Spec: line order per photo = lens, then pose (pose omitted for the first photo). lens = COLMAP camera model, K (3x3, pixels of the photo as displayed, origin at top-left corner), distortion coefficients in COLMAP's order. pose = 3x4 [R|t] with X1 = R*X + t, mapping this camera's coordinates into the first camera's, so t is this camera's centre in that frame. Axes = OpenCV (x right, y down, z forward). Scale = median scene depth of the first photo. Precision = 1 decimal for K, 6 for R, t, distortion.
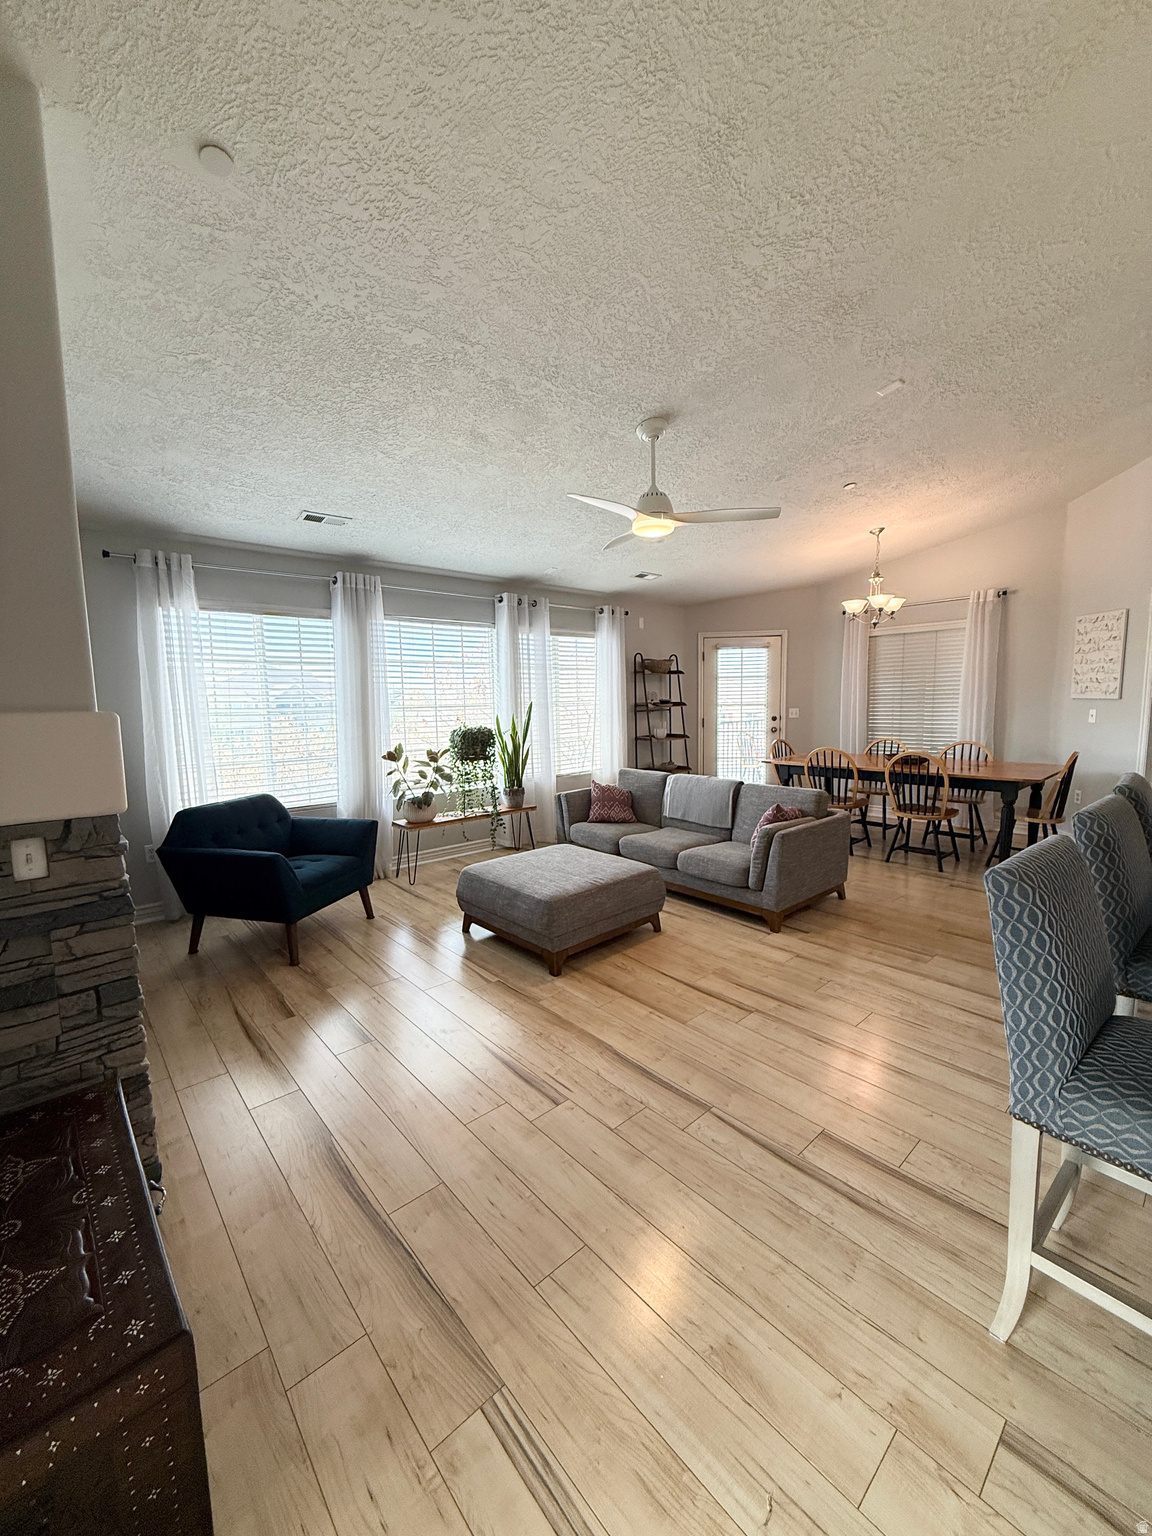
lens RADIAL K [[608.6, 0, 575.4], [0, 608.6, 764.8], [0, 0, 1]] dist [-0.002452, 0.000146]
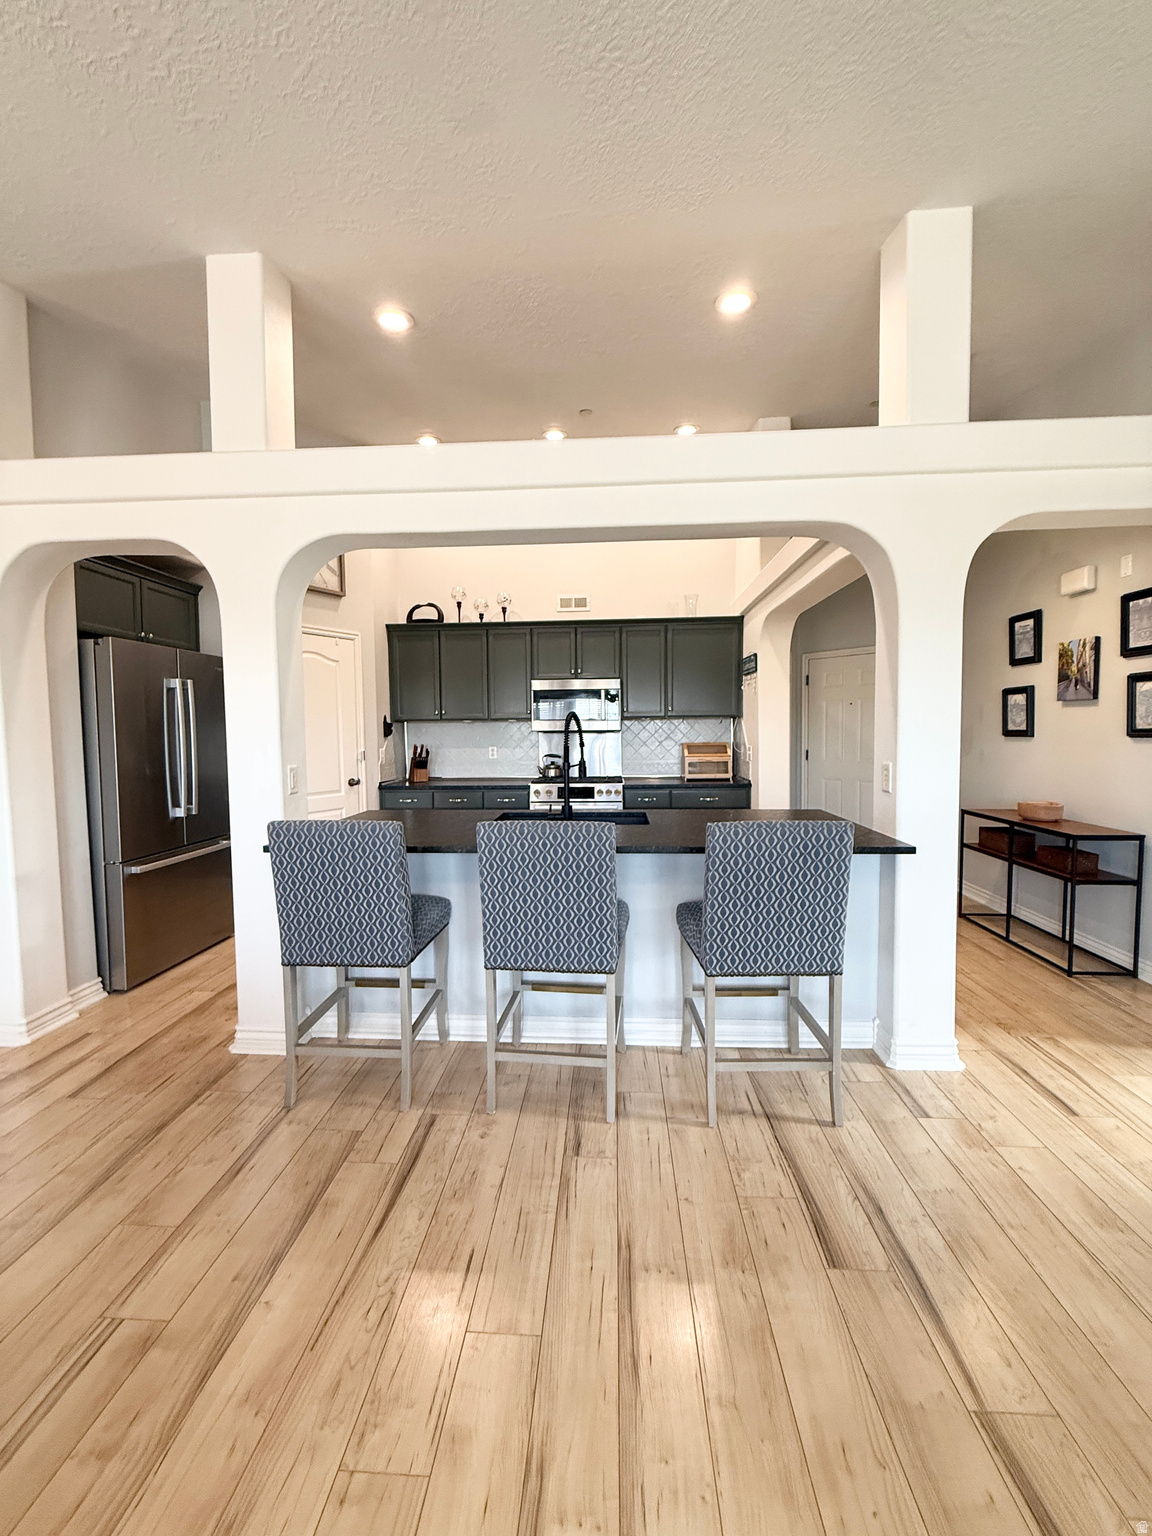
lens RADIAL K [[608.6, 0, 575.4], [0, 608.6, 764.8], [0, 0, 1]] dist [-0.002452, 0.000146]
pose [[-0.706179, -0.011254, 0.707944, 0.039772], [0.101585, 0.987918, 0.117037, -0.060864], [-0.700708, 0.154566, -0.696504, 0.672887]]
